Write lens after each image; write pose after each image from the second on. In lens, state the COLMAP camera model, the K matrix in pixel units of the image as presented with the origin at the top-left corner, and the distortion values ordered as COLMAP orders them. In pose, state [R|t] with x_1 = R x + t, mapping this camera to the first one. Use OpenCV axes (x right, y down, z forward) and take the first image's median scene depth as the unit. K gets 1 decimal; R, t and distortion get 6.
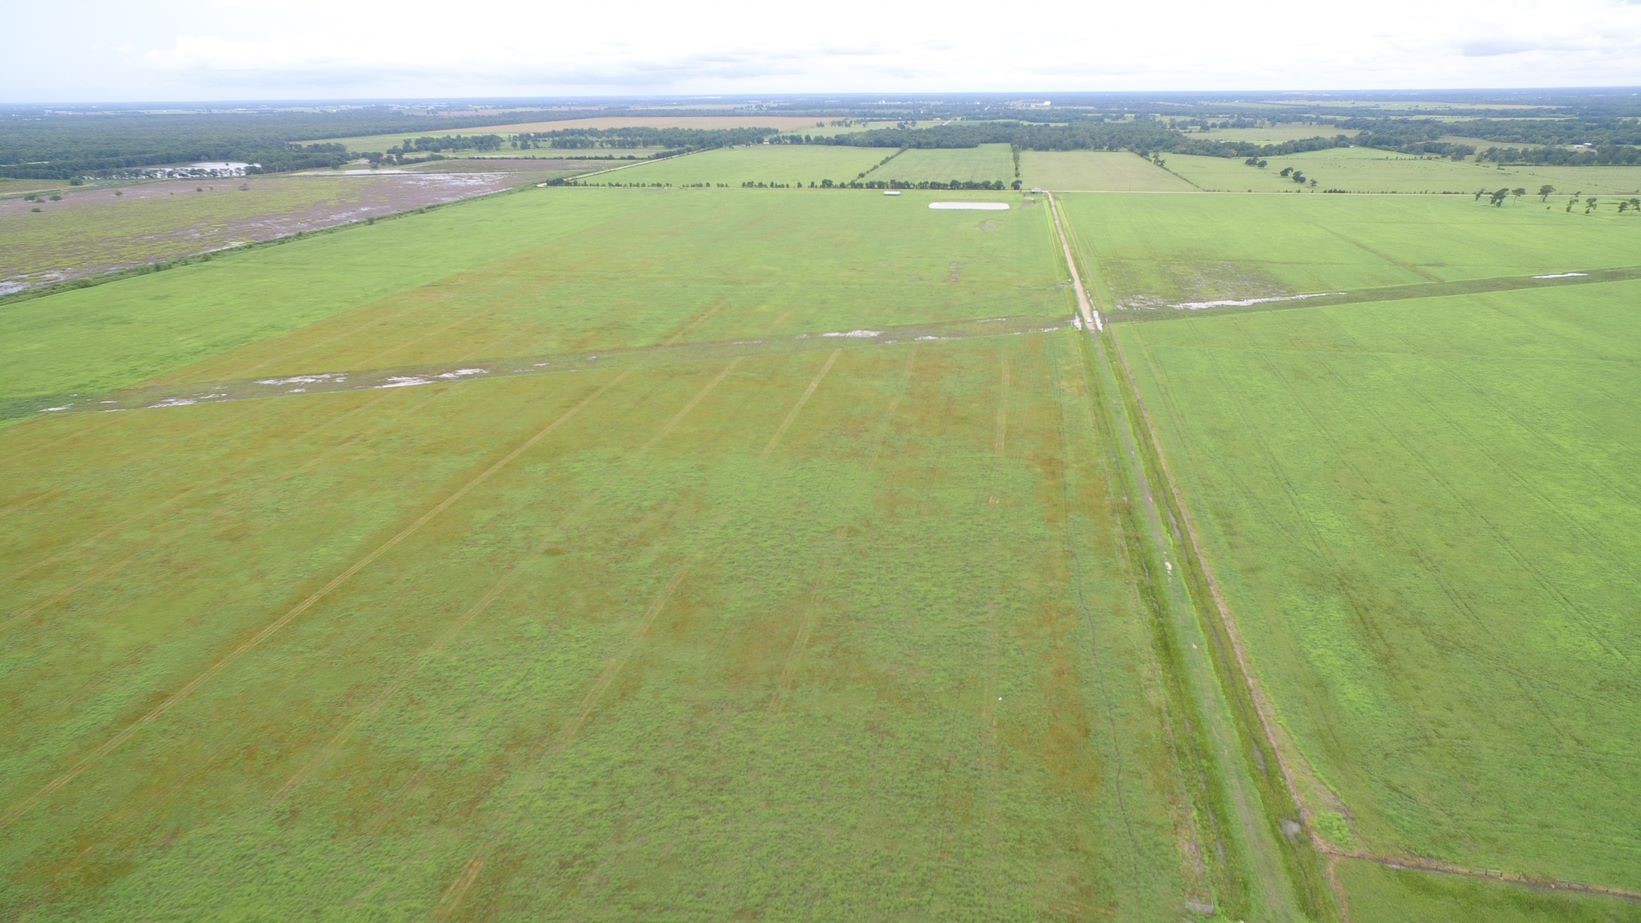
lens RADIAL K [[1117.0, 0, 820.5], [0, 1117.0, 461.5], [0, 0, 1]] dist [-0.014454, 0.033963]
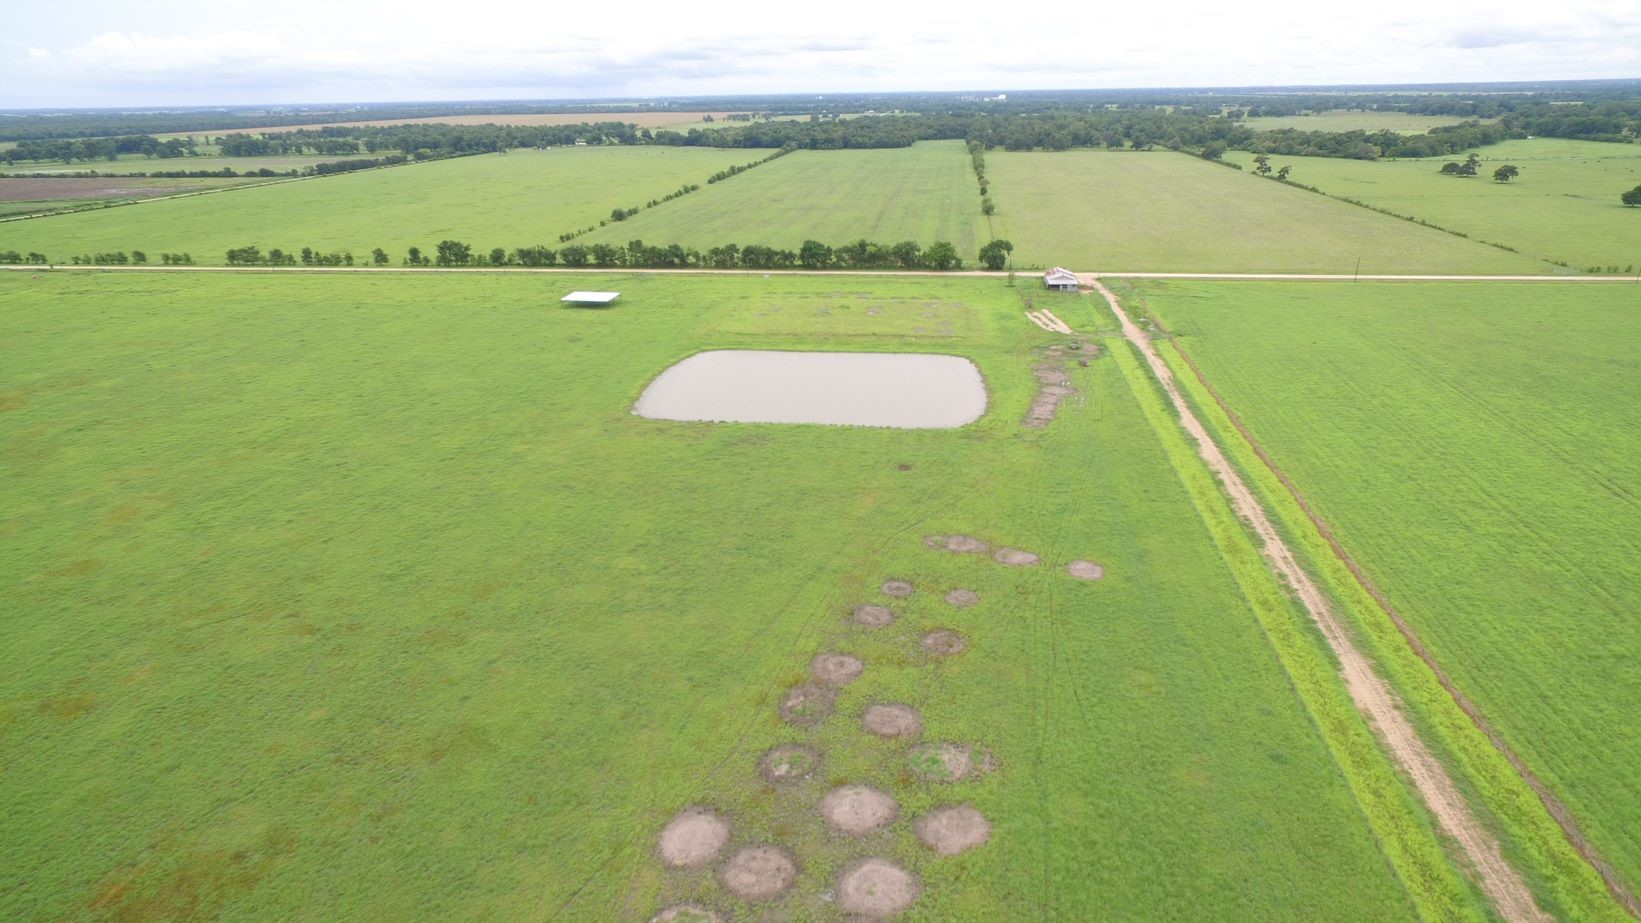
lens RADIAL K [[1117.0, 0, 820.5], [0, 1117.0, 461.5], [0, 0, 1]] dist [-0.014454, 0.033963]
pose [[0.999062, -0.022423, 0.037037, 0.074047], [0.022479, 0.999747, -0.001075, -0.126236], [-0.037003, 0.001906, 0.999313, 0.451631]]
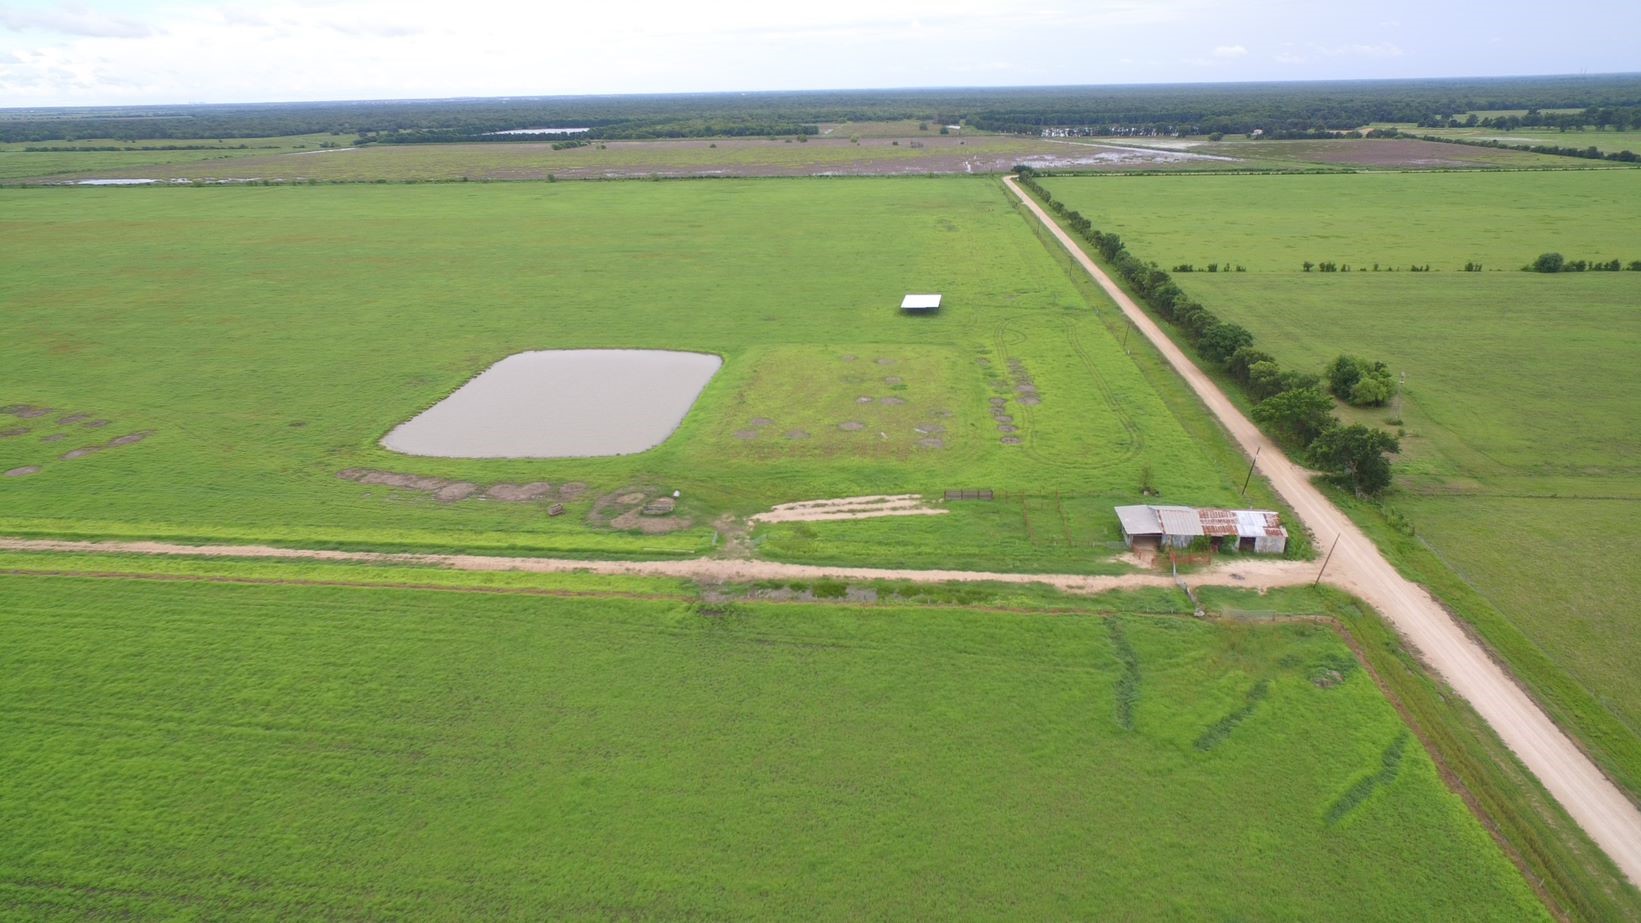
lens RADIAL K [[841.6, 0, 847.1], [0, 841.6, 460.0], [0, 0, 1]] dist [0.002117, 0.001217]
pose [[0.056942, 0.413205, -0.908856, 0.208449], [-0.296385, 0.876291, 0.379830, -0.192618], [0.953370, 0.247743, 0.172365, 0.632747]]
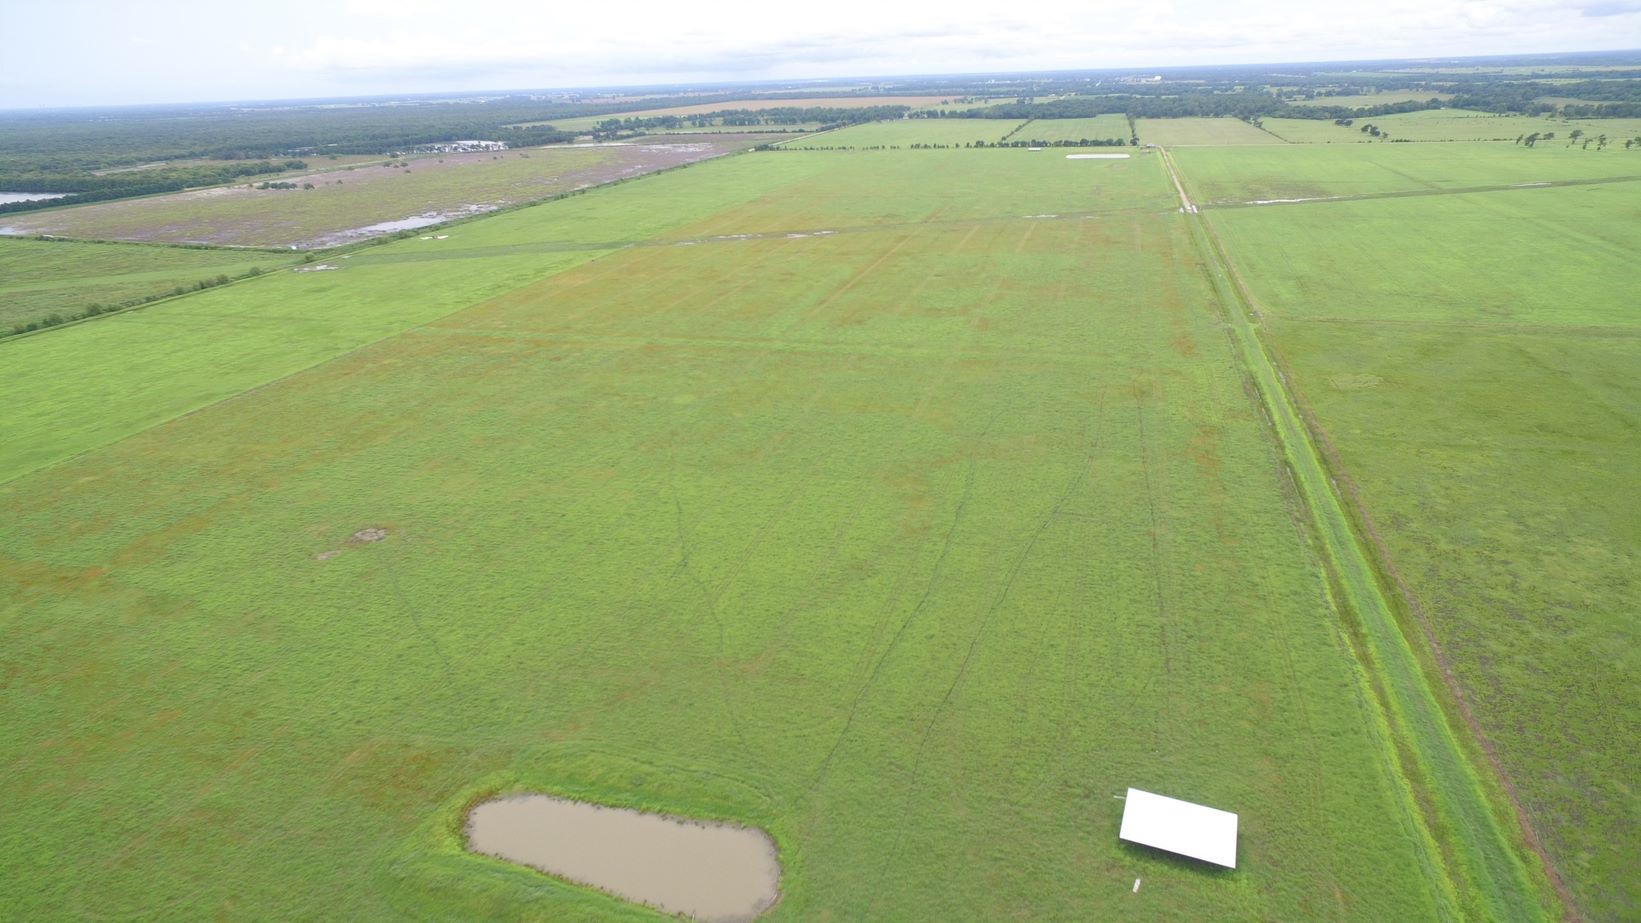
lens RADIAL K [[1117.0, 0, 820.5], [0, 1117.0, 461.5], [0, 0, 1]] dist [-0.014454, 0.033963]
pose [[0.995965, 0.005563, -0.089568, -0.040426], [-0.004304, 0.999889, 0.014237, 0.062702], [0.089637, -0.013794, 0.995879, -0.185907]]
